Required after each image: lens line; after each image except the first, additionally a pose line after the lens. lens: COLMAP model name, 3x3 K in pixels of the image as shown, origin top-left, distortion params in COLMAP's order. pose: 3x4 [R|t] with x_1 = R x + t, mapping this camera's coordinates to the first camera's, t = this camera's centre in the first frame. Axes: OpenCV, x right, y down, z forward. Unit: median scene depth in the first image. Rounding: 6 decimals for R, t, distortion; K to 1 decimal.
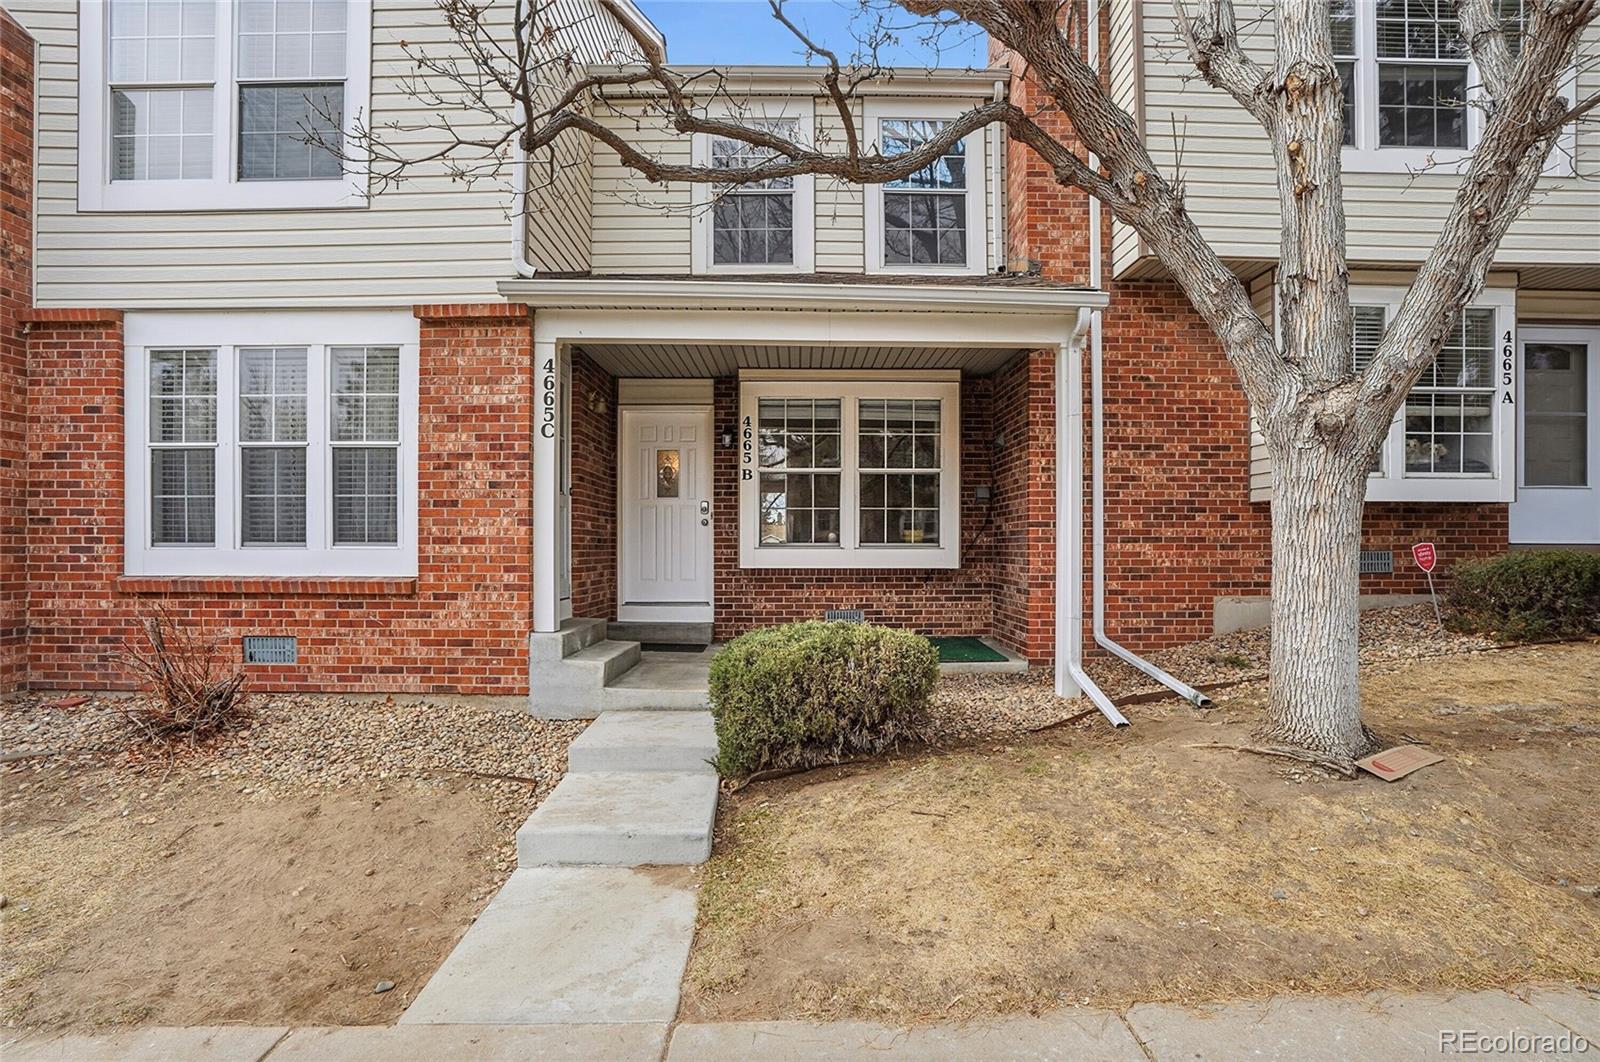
lens RADIAL K [[748.6, 0, 796.1], [0, 748.6, 531.1], [0, 0, 1]] dist [-0.074261, 0.033023]
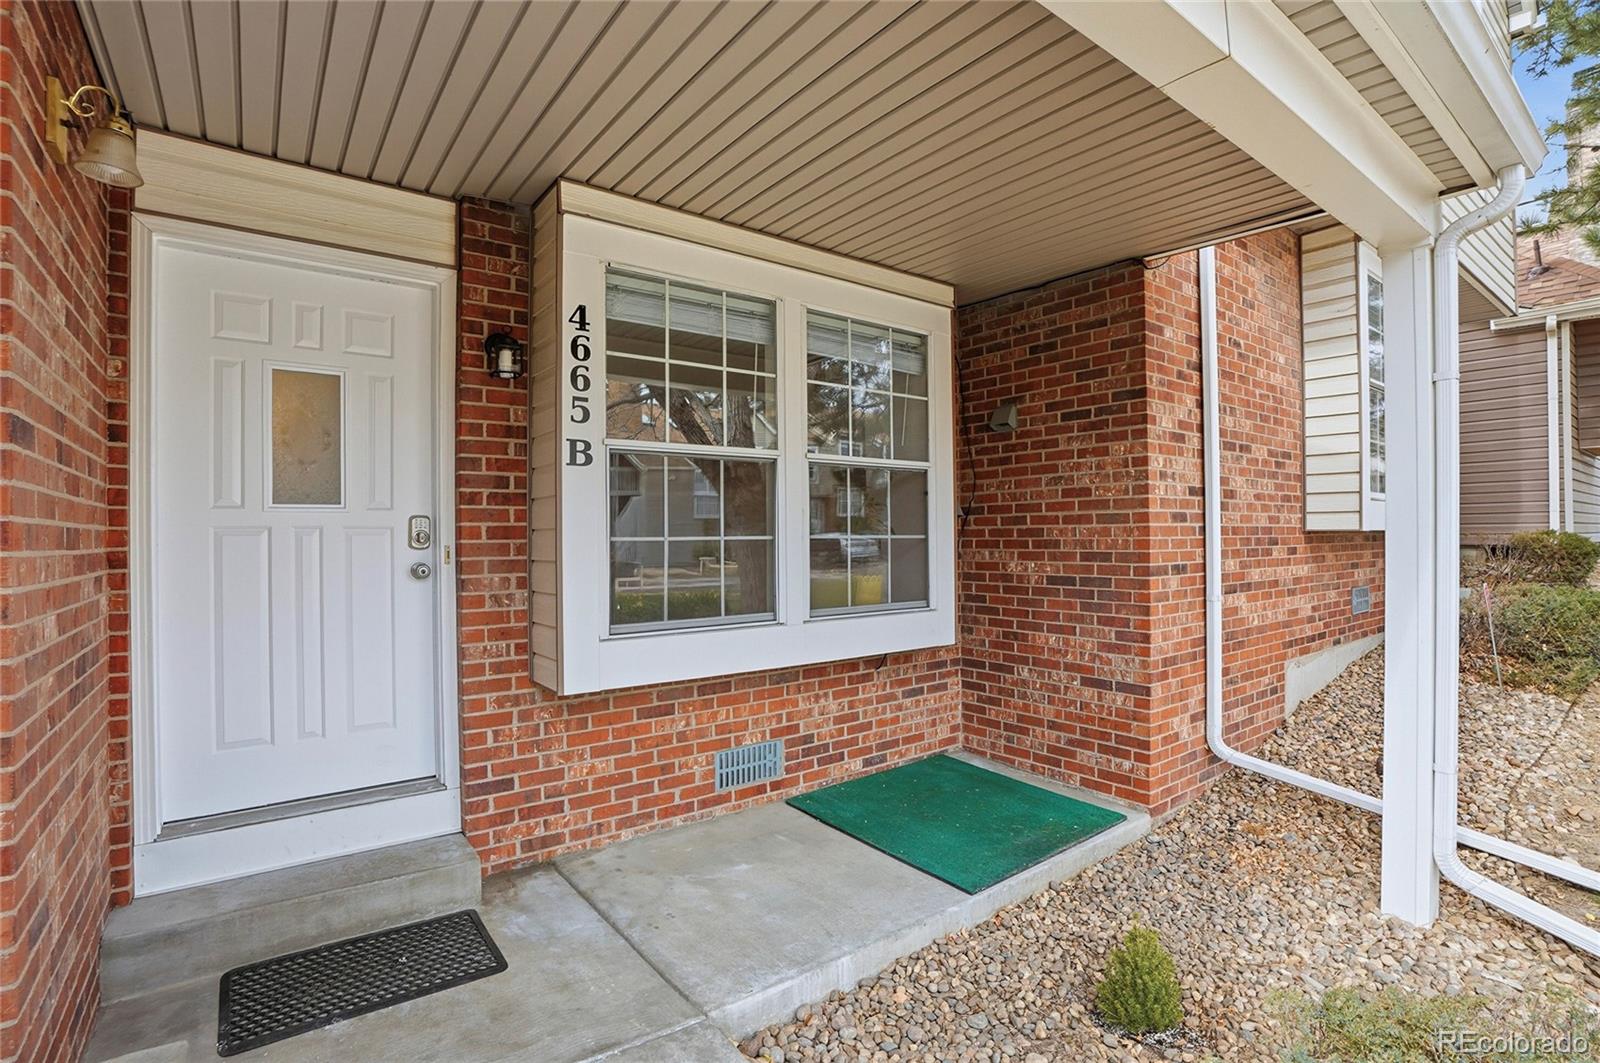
lens RADIAL K [[748.6, 0, 796.1], [0, 748.6, 531.6], [0, 0, 1]] dist [-0.074261, 0.033023]
pose [[0.805501, -0.004212, 0.592579, -0.227466], [-0.001111, 0.999962, 0.008619, -0.042407], [-0.592593, -0.007601, 0.805466, 0.691762]]
